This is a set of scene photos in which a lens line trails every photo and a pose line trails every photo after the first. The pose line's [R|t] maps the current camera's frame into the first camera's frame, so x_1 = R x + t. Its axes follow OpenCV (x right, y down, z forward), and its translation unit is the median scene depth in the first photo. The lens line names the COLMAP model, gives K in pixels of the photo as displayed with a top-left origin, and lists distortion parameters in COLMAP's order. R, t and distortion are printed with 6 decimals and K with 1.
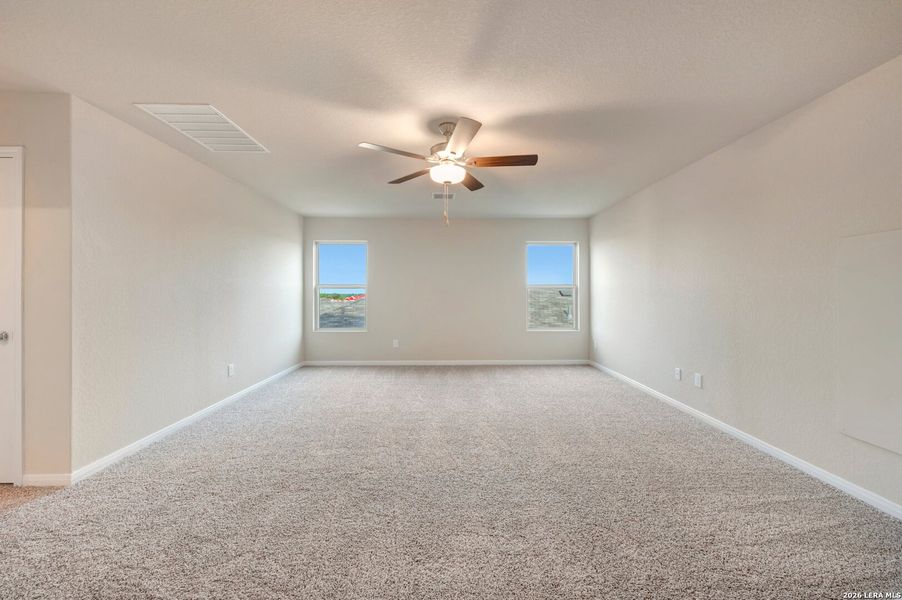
lens RADIAL K [[362.3, 0, 451.0], [0, 362.3, 300.0], [0, 0, 1]] dist [-0.000145, -0.000061]
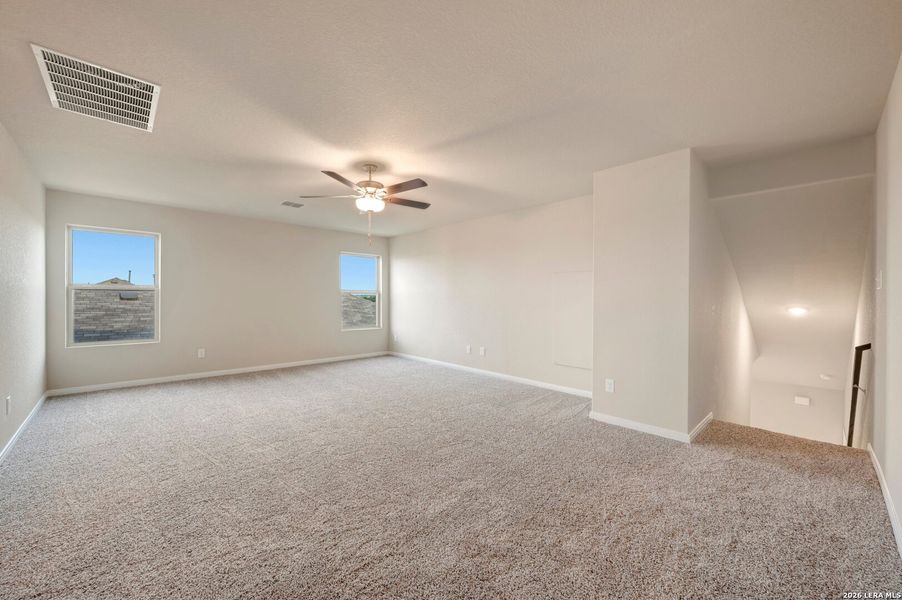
lens RADIAL K [[357.1, 0, 453.3], [0, 357.1, 299.9], [0, 0, 1]] dist [0.000069, -0.000618]
pose [[0.737600, 0.001574, 0.675236, -0.291536], [0.006539, 0.999934, -0.009473, 0.002284], [-0.675206, 0.011403, 0.737541, -0.060061]]
